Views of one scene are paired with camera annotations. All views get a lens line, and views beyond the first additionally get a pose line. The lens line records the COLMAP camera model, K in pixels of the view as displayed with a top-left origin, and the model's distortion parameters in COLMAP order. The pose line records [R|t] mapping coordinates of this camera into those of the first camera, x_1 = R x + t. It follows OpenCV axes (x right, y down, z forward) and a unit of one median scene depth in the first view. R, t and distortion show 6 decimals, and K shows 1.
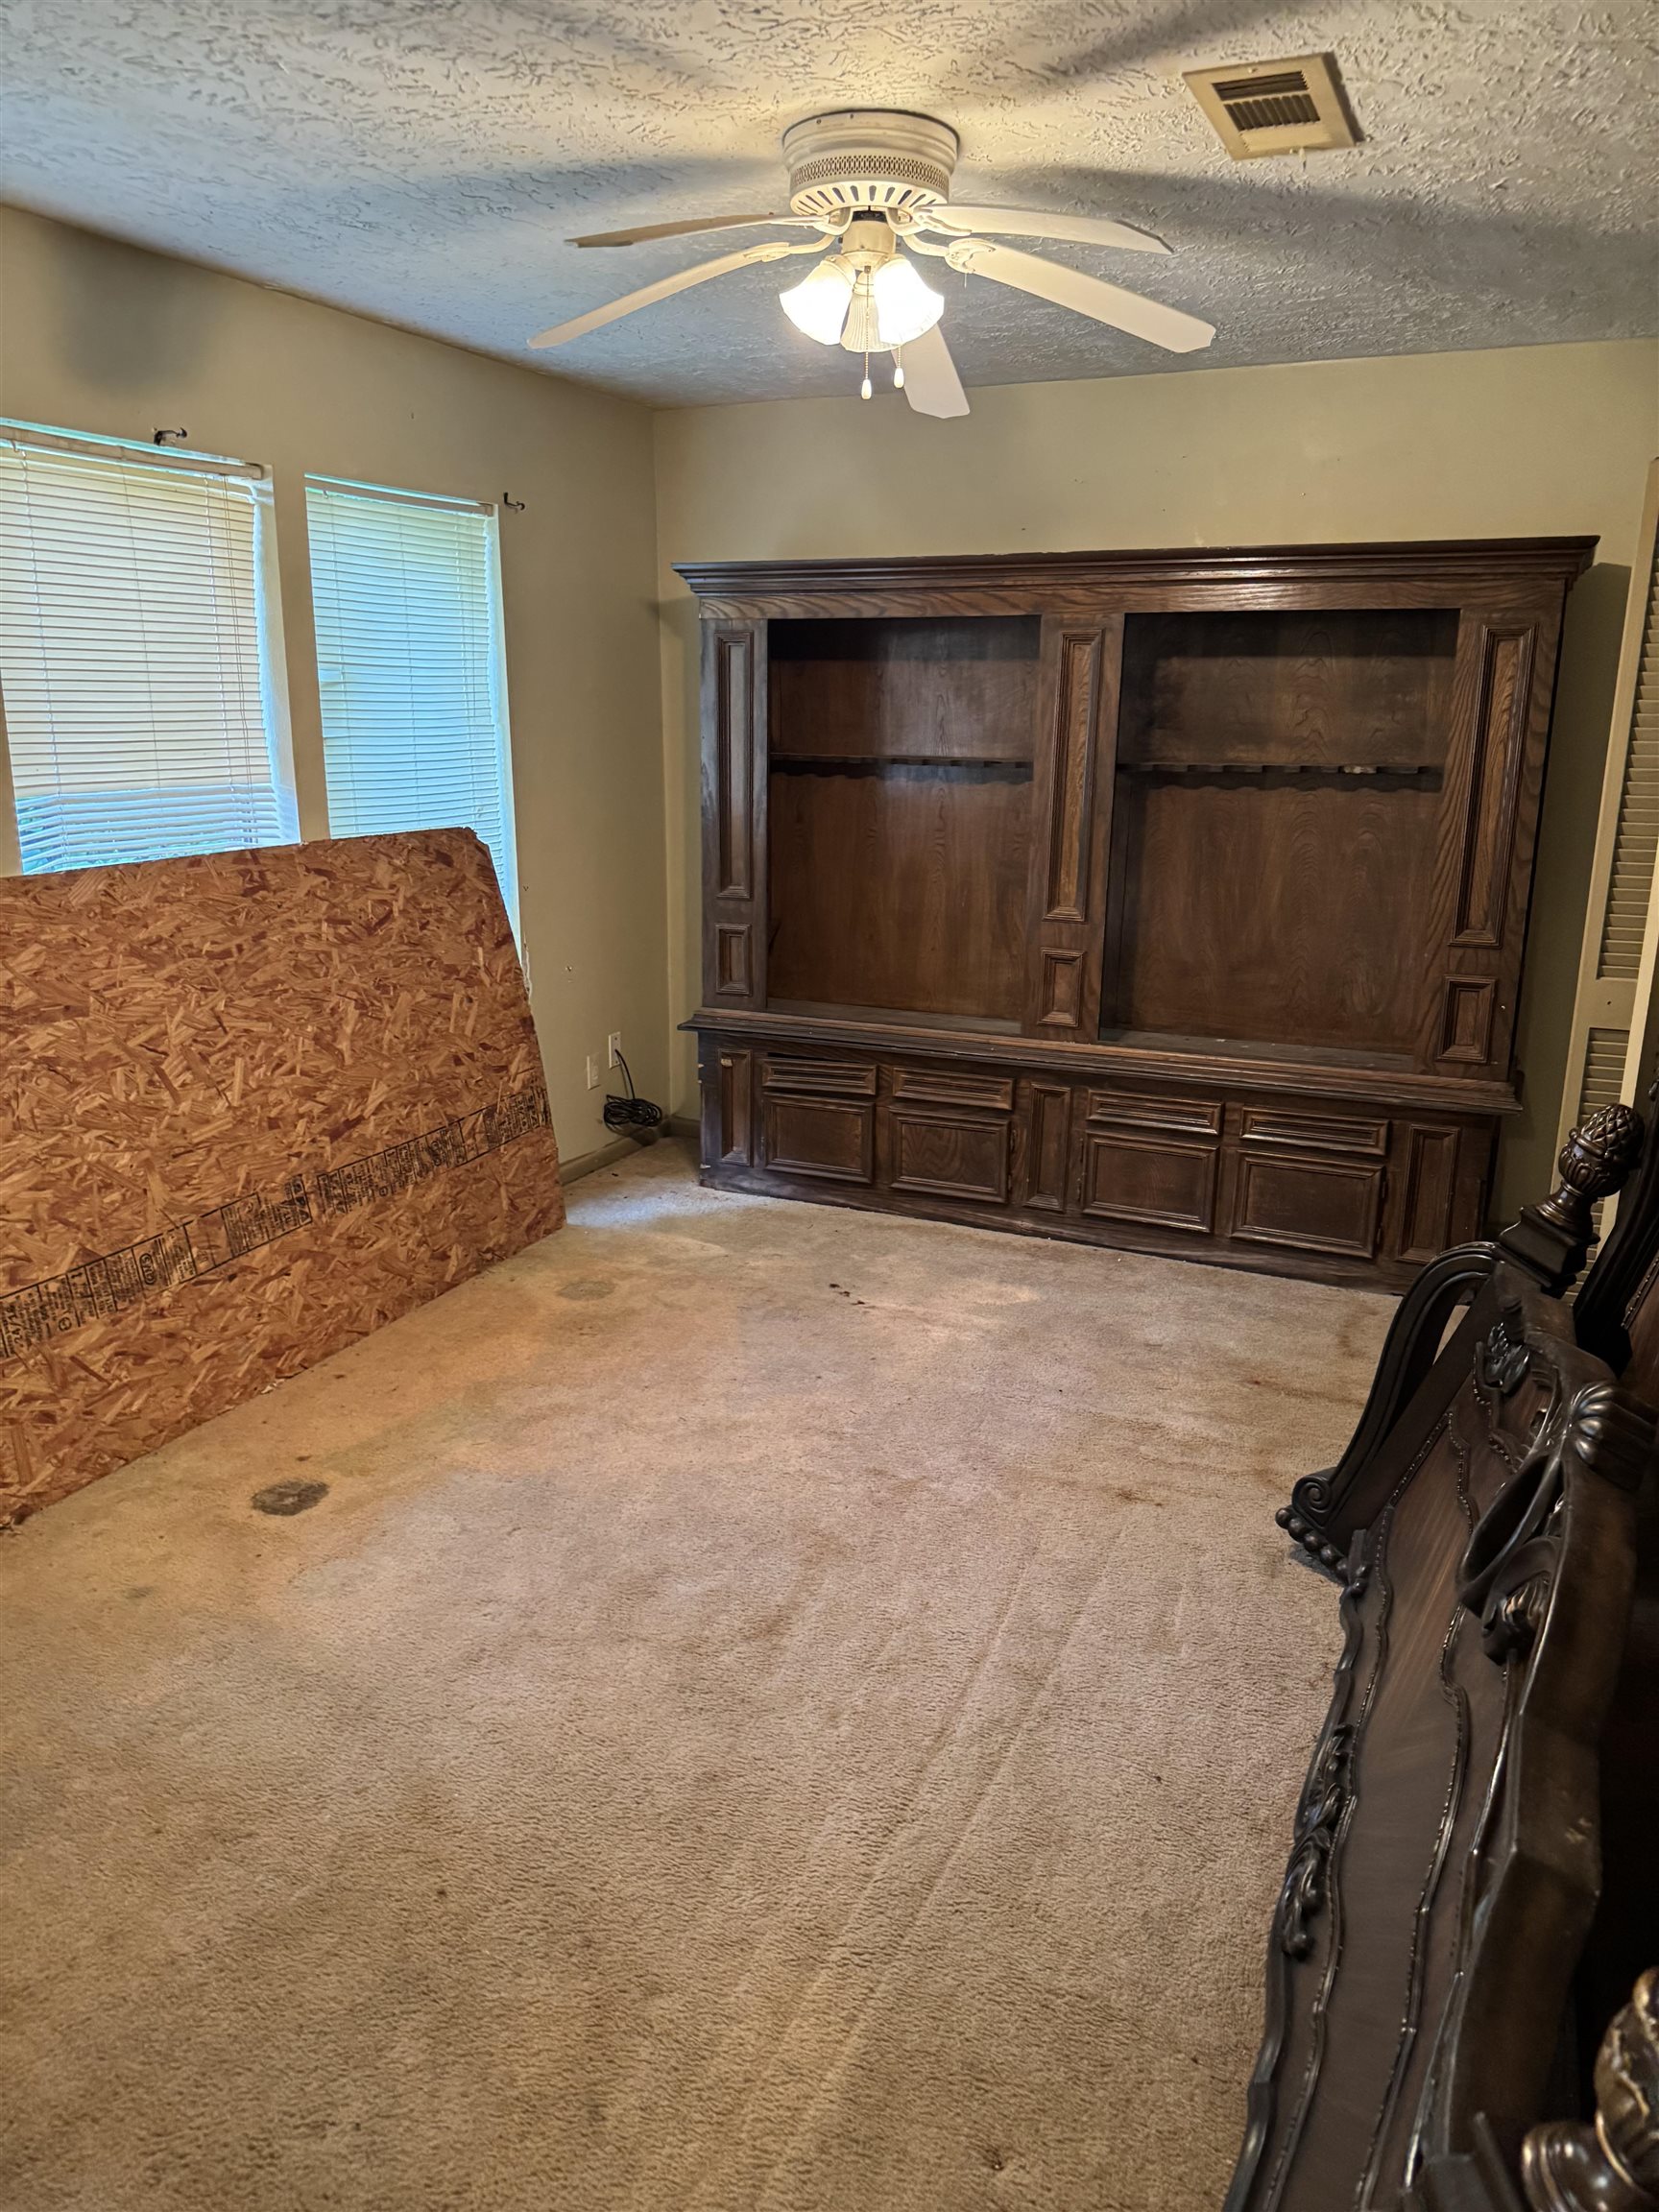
lens RADIAL K [[1572.0, 0, 840.8], [0, 1572.0, 1106.9], [0, 0, 1]] dist [0.051729, -0.082182]
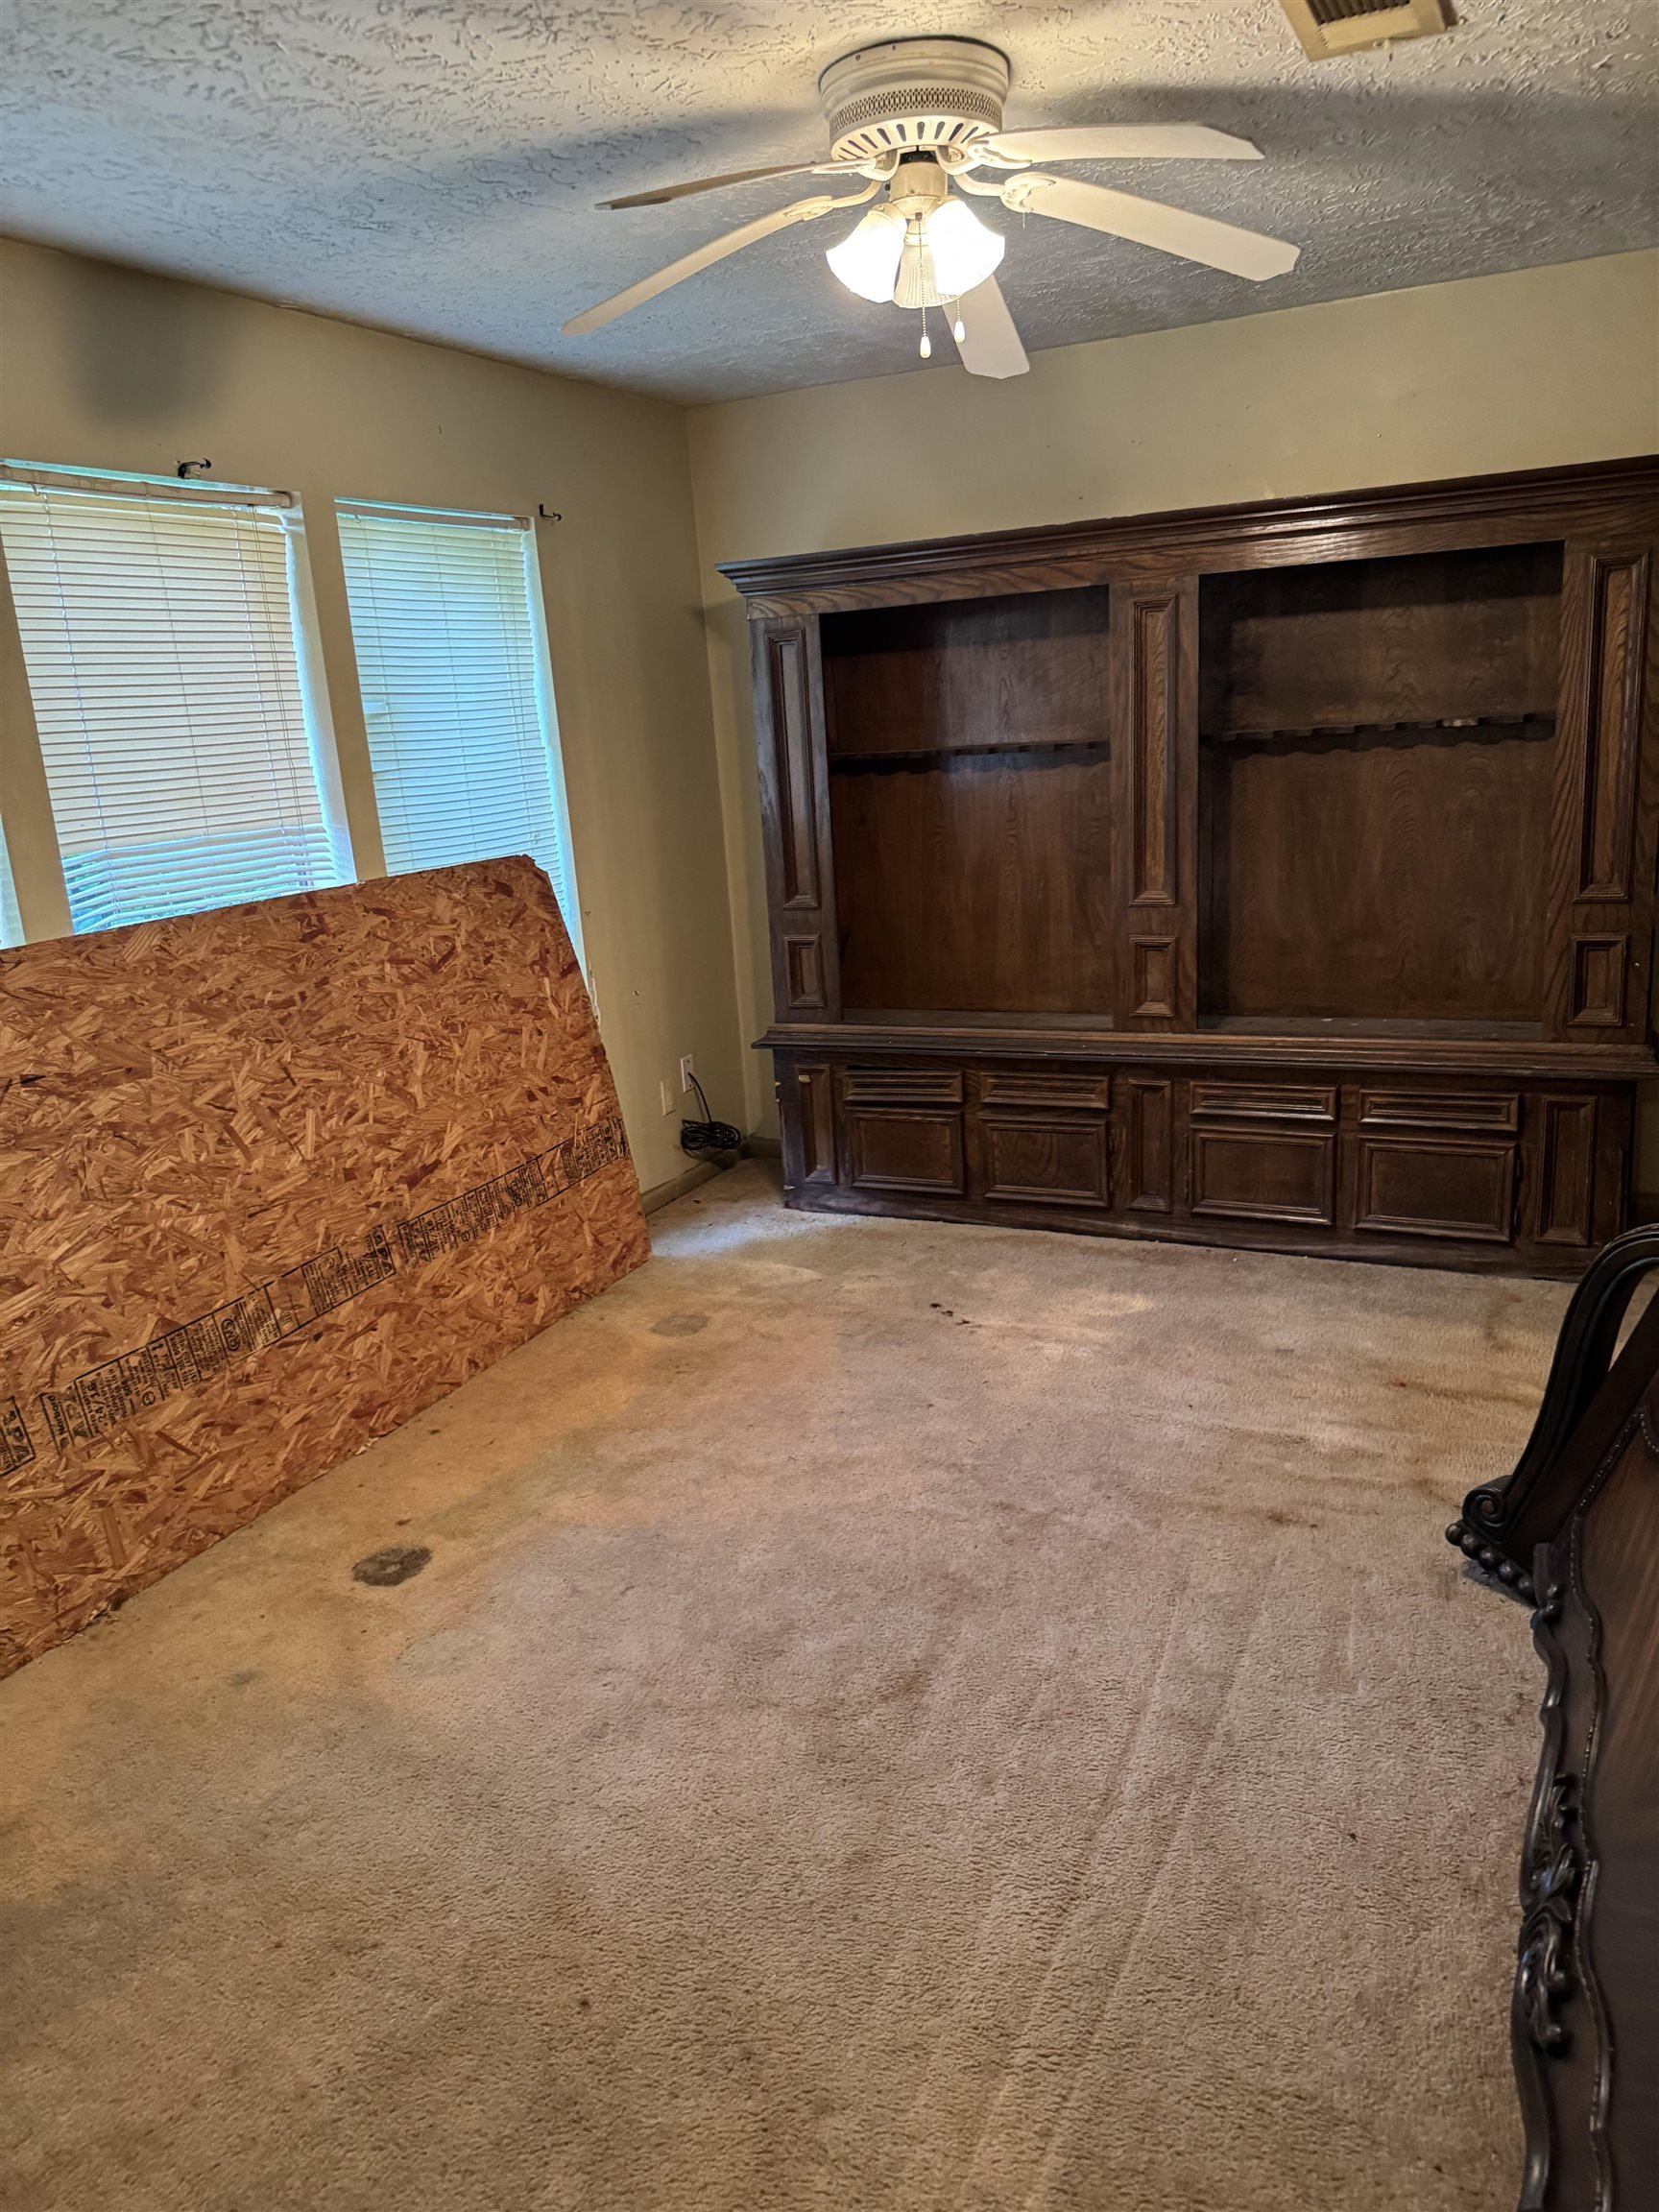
lens RADIAL K [[1572.0, 0, 832.3], [0, 1572.0, 1122.5], [0, 0, 1]] dist [0.051729, -0.082182]
pose [[0.996780, -0.065817, -0.045803, -0.021655], [0.066054, 0.997809, 0.003676, -0.006188], [0.045461, -0.006689, 0.998944, 0.060142]]
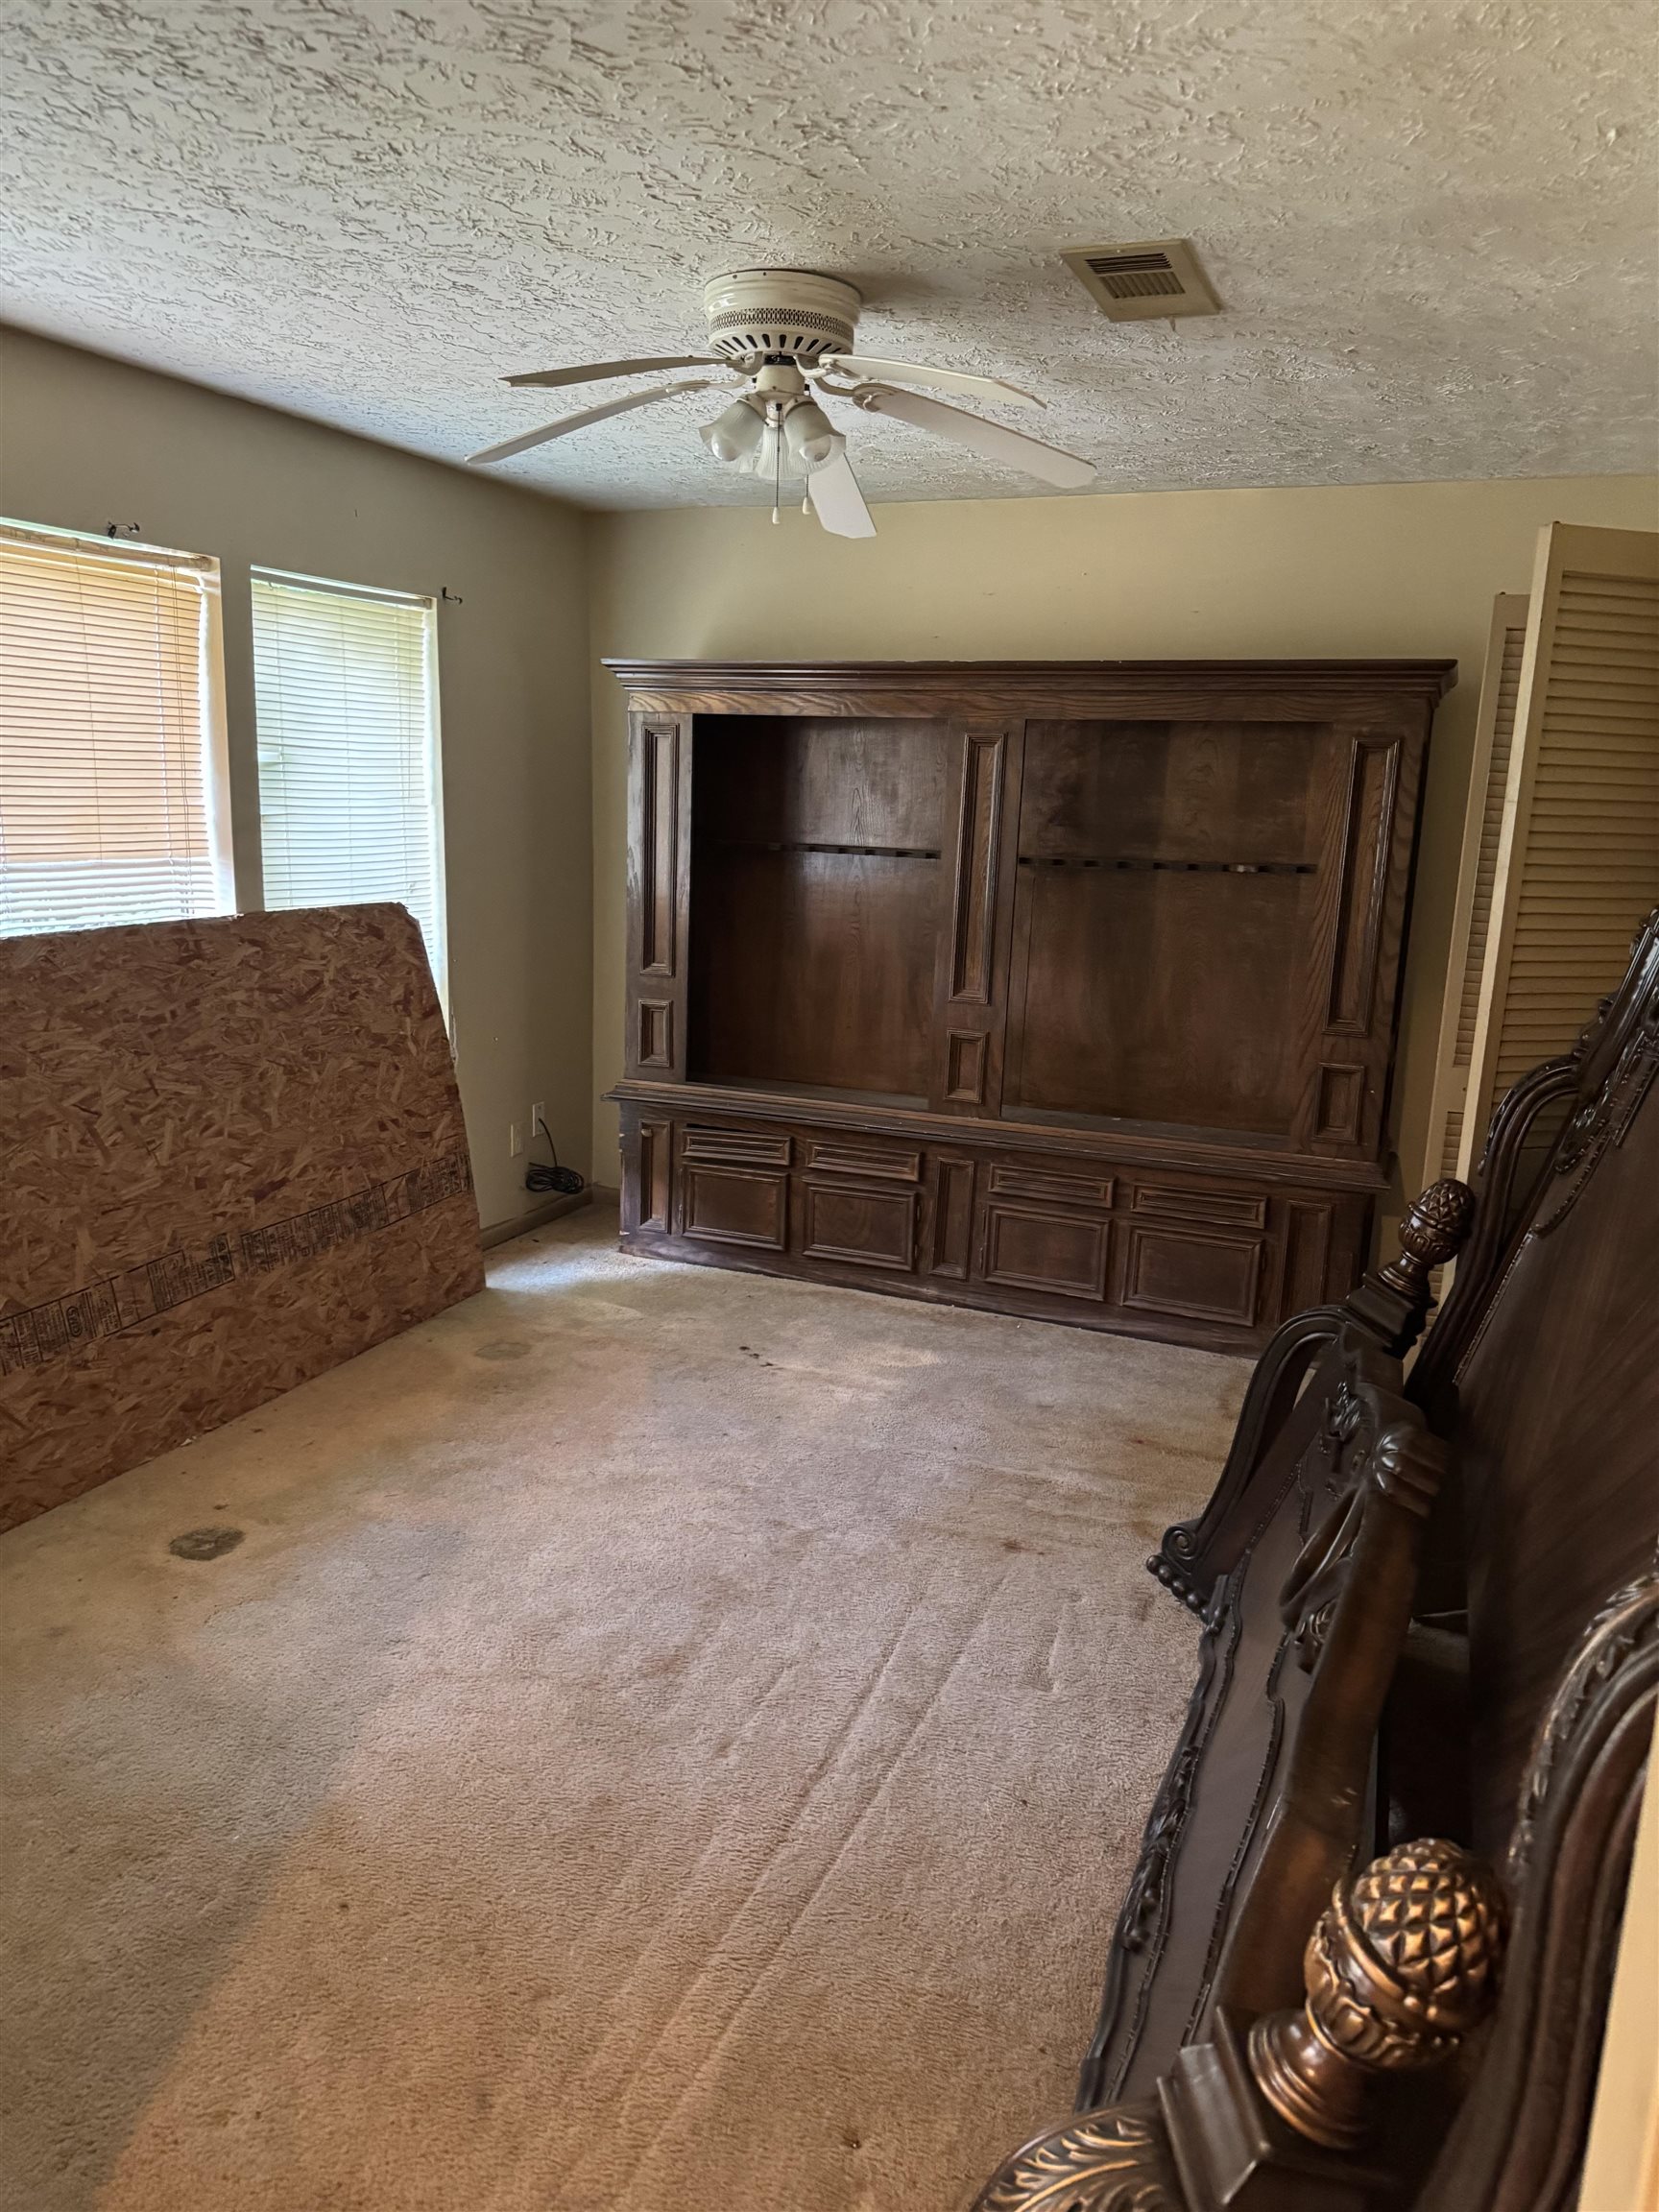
lens RADIAL K [[1572.0, 0, 843.1], [0, 1572.0, 1113.1], [0, 0, 1]] dist [0.051729, -0.082182]
pose [[0.998895, 0.016612, 0.043967, 0.017292], [-0.014569, 0.998818, -0.046377, 0.007702], [-0.044686, 0.045685, 0.997956, -0.063209]]
